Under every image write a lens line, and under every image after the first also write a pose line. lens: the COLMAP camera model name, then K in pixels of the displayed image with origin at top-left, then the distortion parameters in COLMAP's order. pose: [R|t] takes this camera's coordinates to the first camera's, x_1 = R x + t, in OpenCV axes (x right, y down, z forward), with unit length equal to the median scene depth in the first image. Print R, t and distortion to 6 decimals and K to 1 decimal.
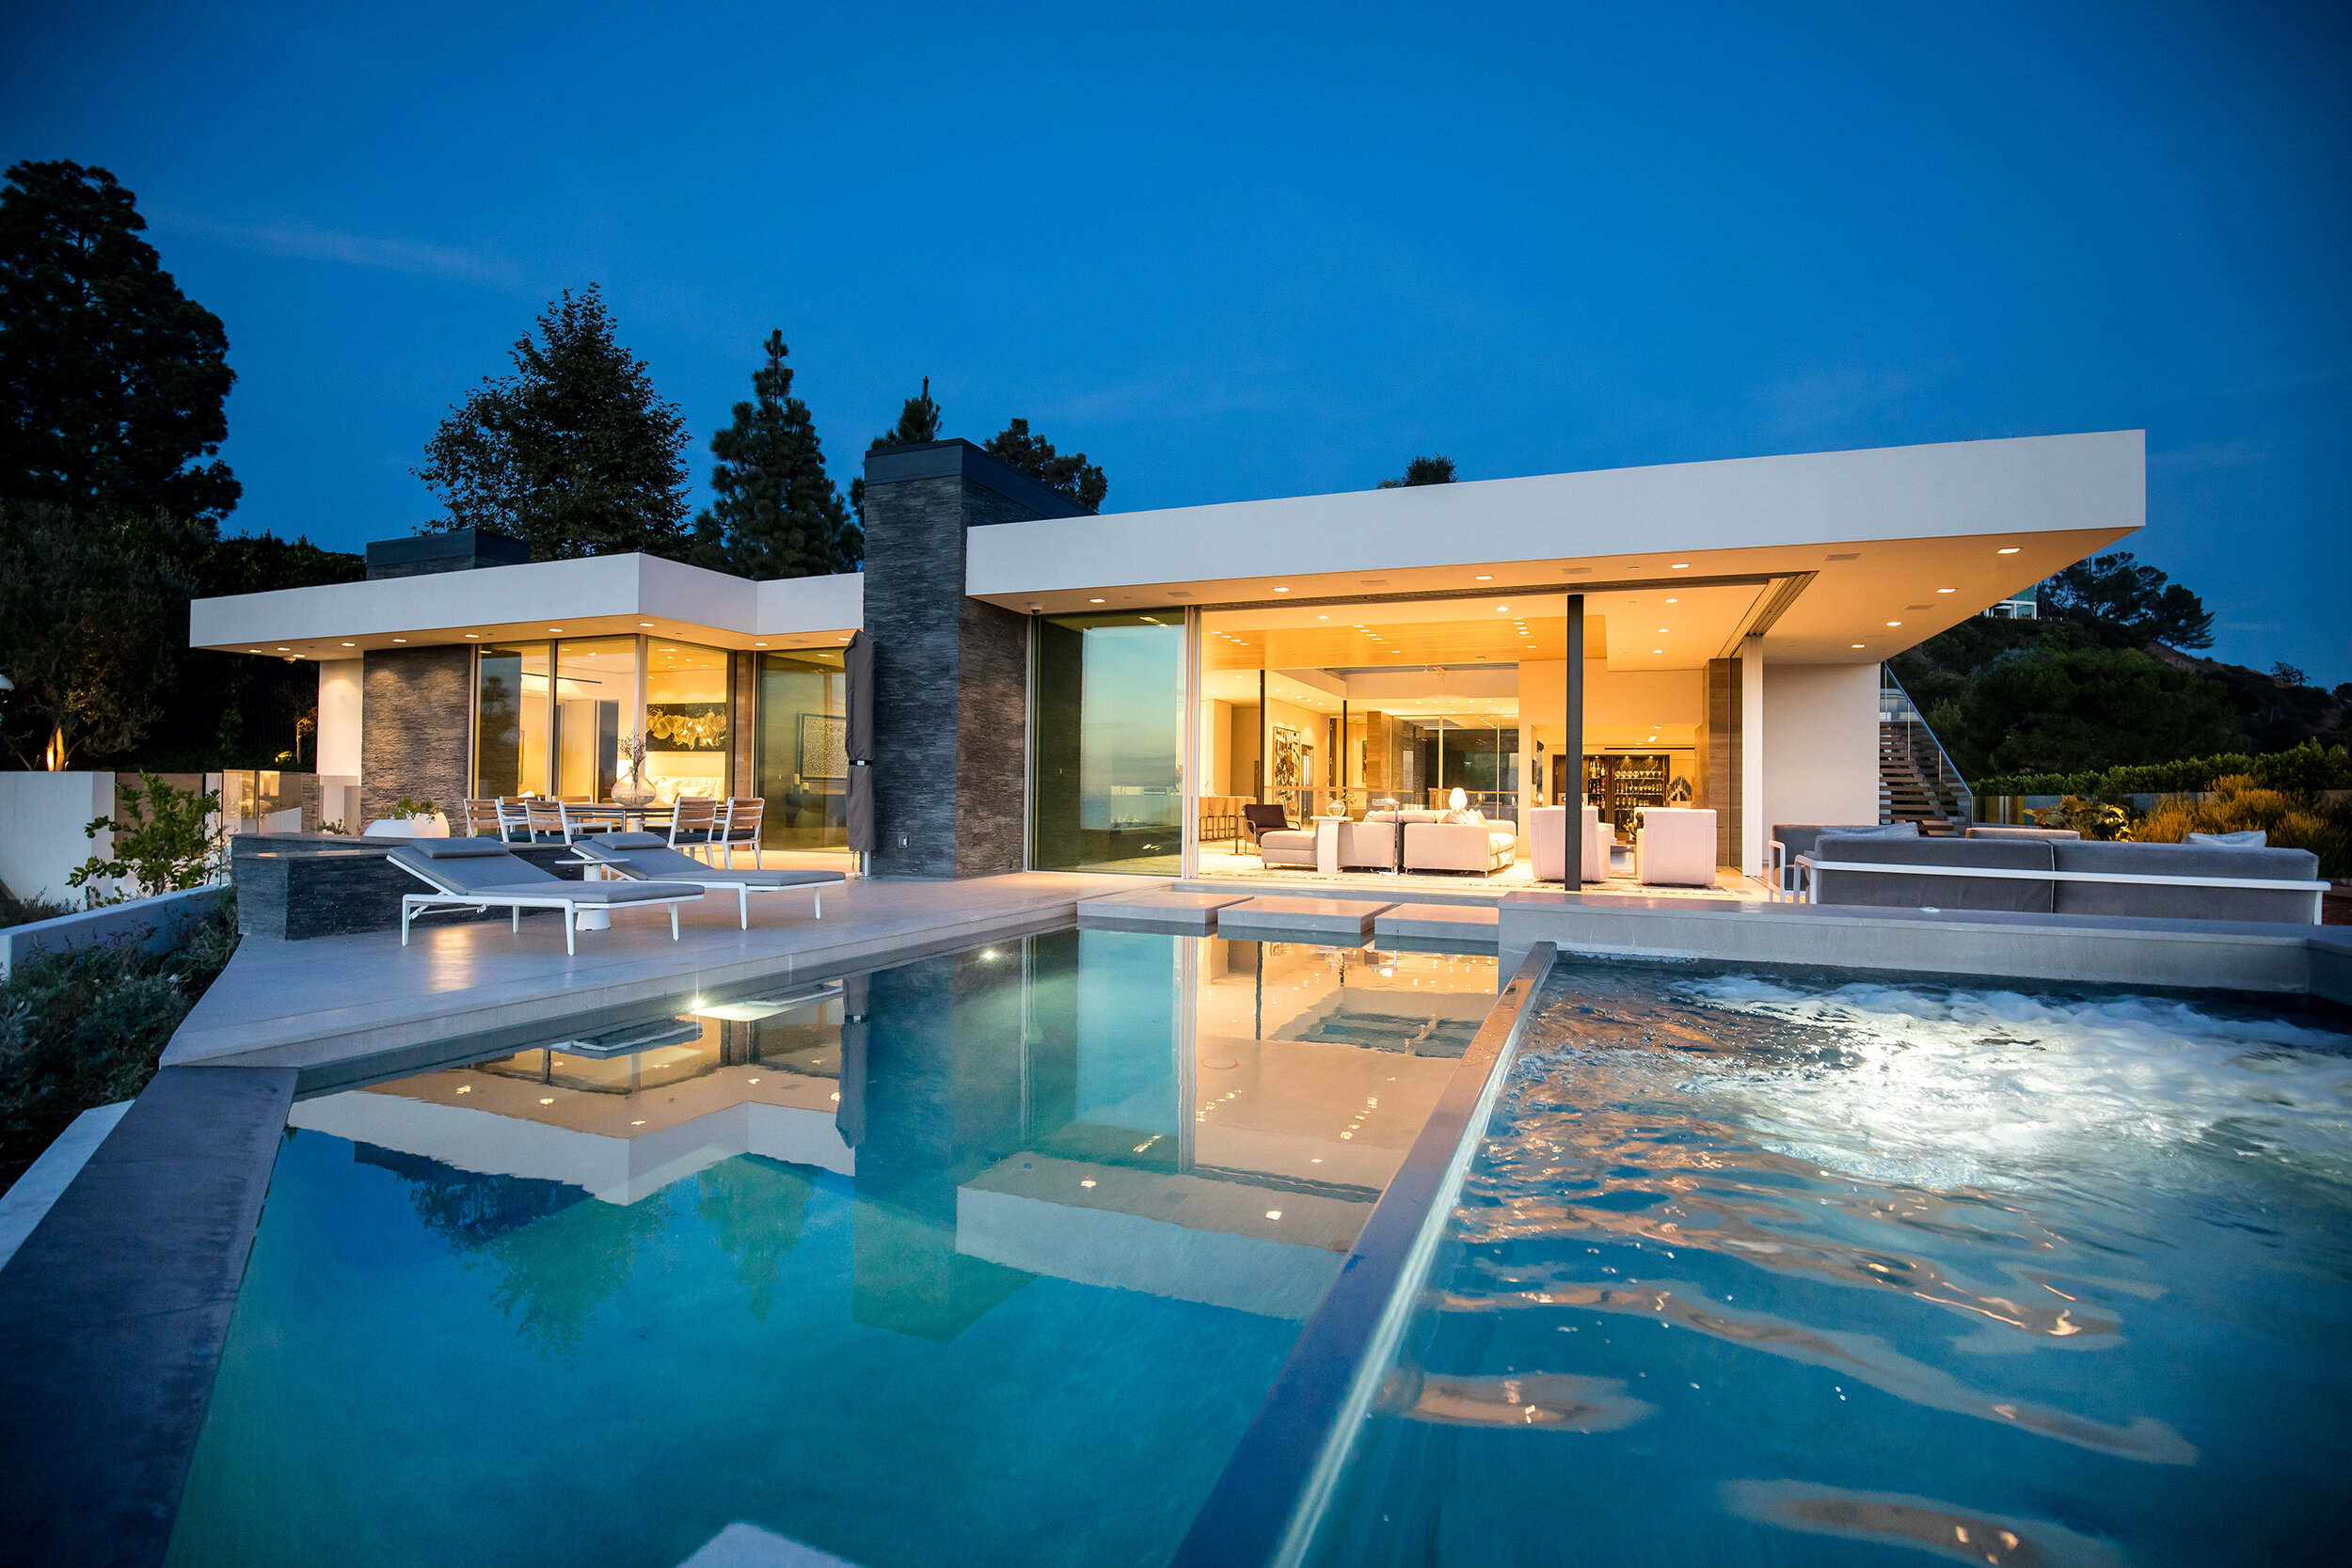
lens RADIAL K [[1090.6, 0, 1176.0], [0, 1090.6, 784.0], [0, 0, 1]] dist [-0.033693, 0.000859]
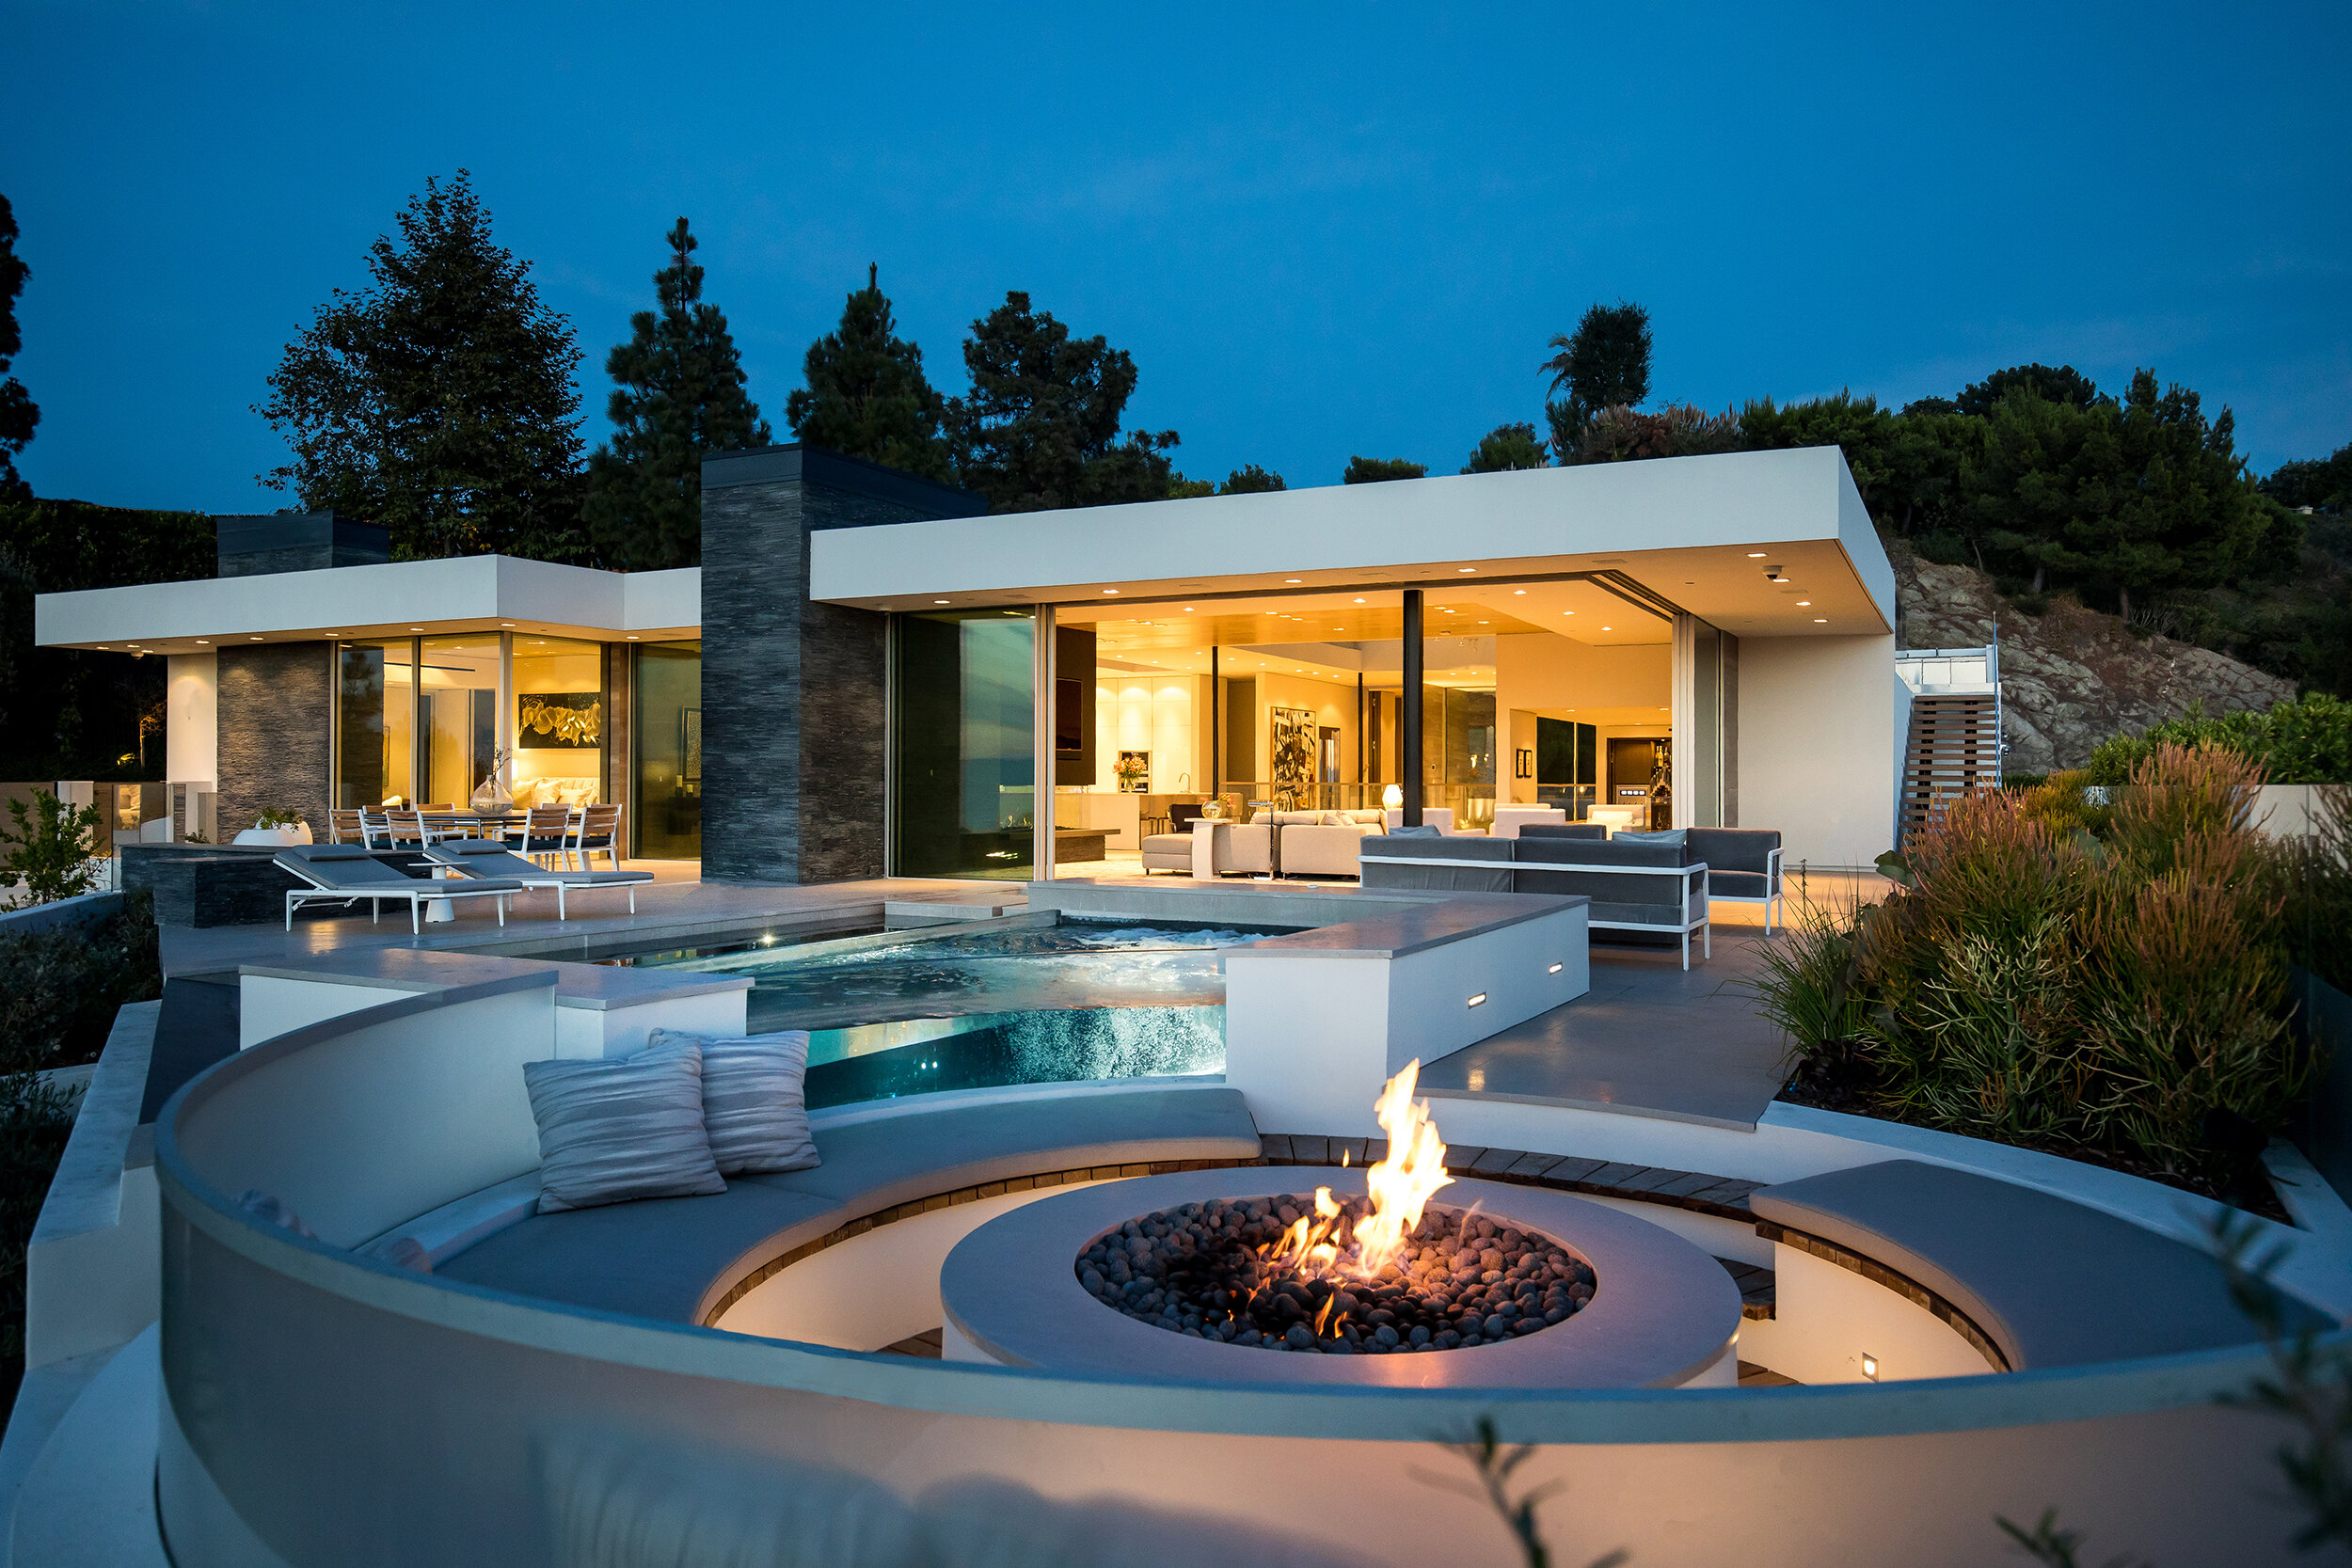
lens RADIAL K [[1609.1, 0, 1176.0], [0, 1609.1, 784.0], [0, 0, 1]] dist [-0.001768, -0.008579]
pose [[0.995560, -0.009192, -0.093682, 0.194539], [0.010131, 0.999903, 0.009548, -0.010955], [0.093585, -0.010455, 0.995556, -0.306689]]
